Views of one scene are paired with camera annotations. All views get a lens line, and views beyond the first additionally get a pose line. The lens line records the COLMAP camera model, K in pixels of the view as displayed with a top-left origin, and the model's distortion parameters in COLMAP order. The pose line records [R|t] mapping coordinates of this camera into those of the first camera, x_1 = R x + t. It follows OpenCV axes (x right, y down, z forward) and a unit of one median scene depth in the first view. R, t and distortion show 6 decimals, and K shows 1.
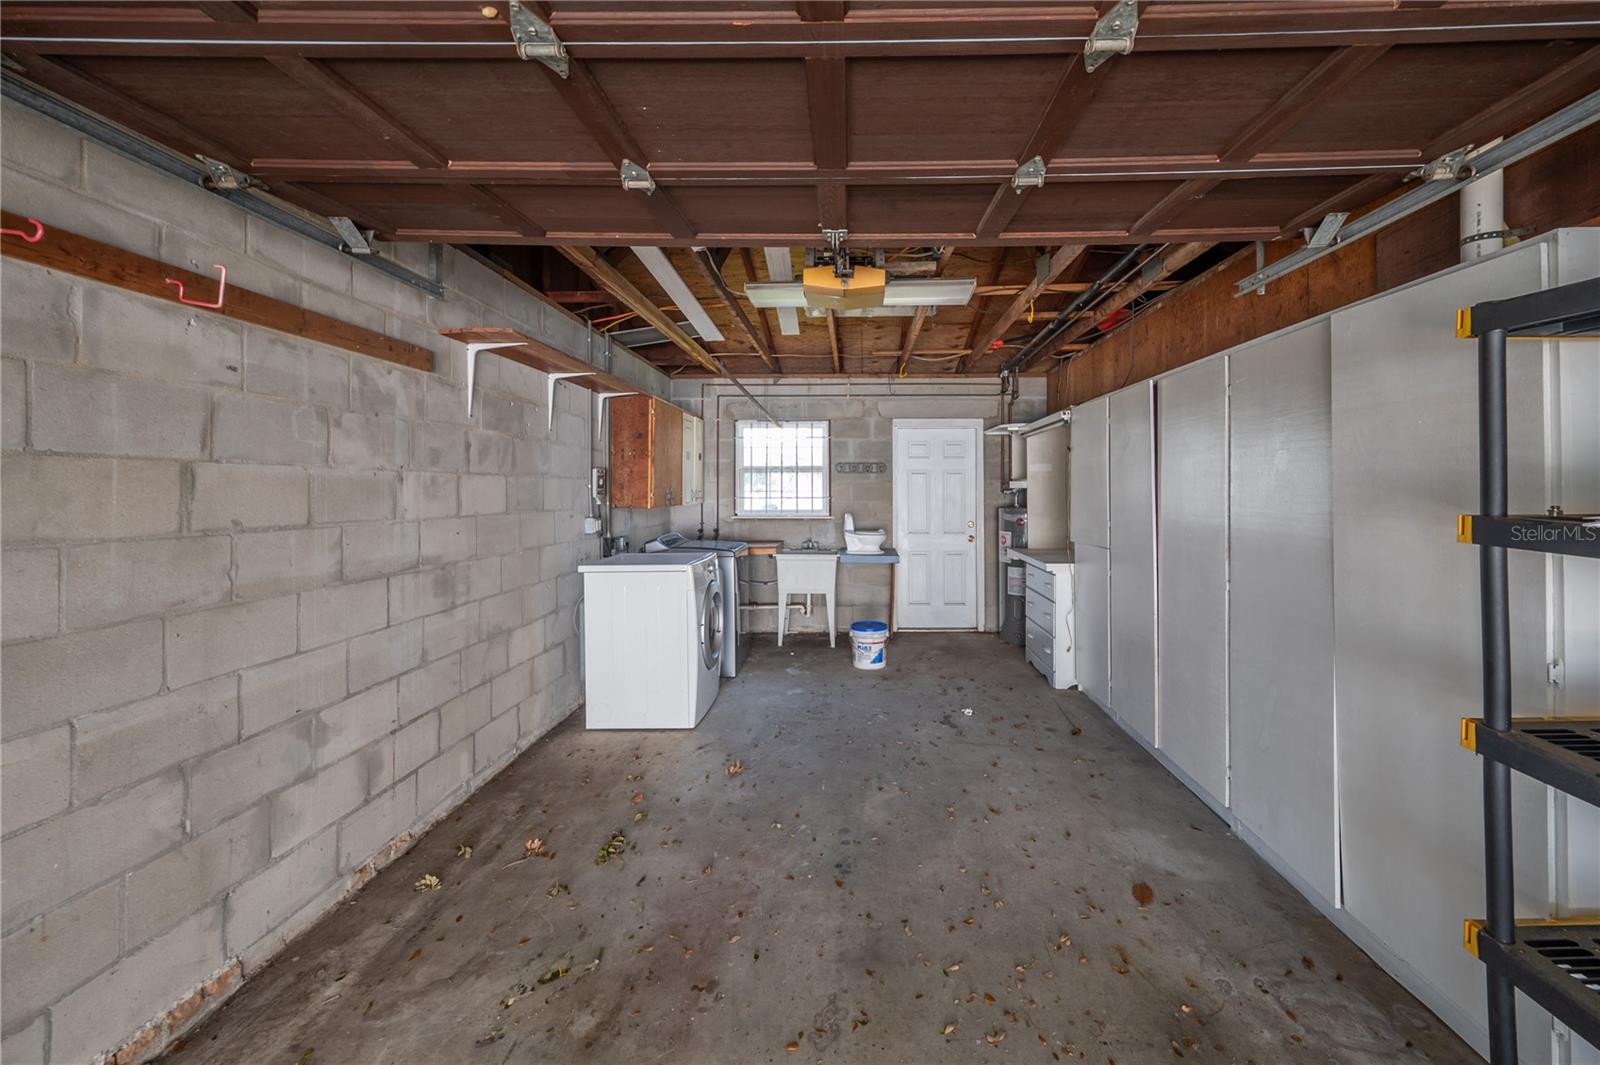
lens RADIAL K [[657.6, 0, 838.0], [0, 657.6, 485.7], [0, 0, 1]] dist [-0.000842, -0.000148]
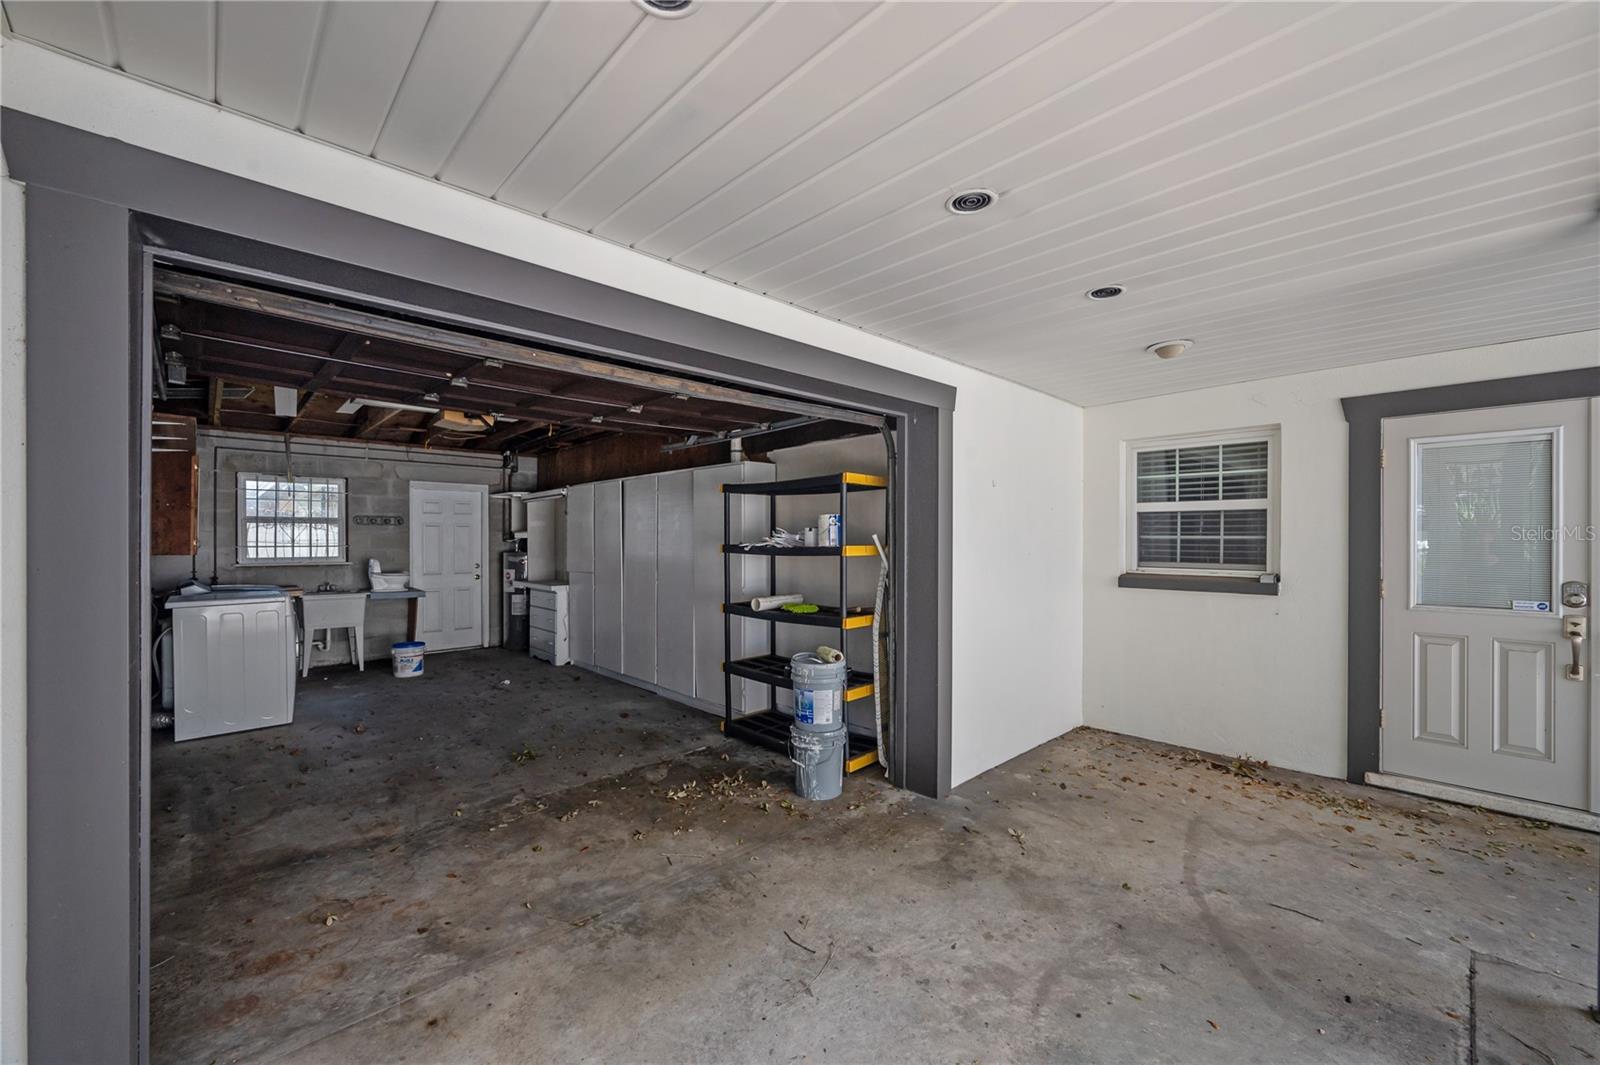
lens RADIAL K [[633.3, 0, 800.0], [0, 633.3, 532.5], [0, 0, 1]] dist [0.000660, 0.000157]
pose [[0.714591, 0.009276, 0.699481, -0.238841], [-0.003686, 0.999948, -0.009495, 0.002566], [-0.699533, 0.004207, 0.714588, -0.369799]]
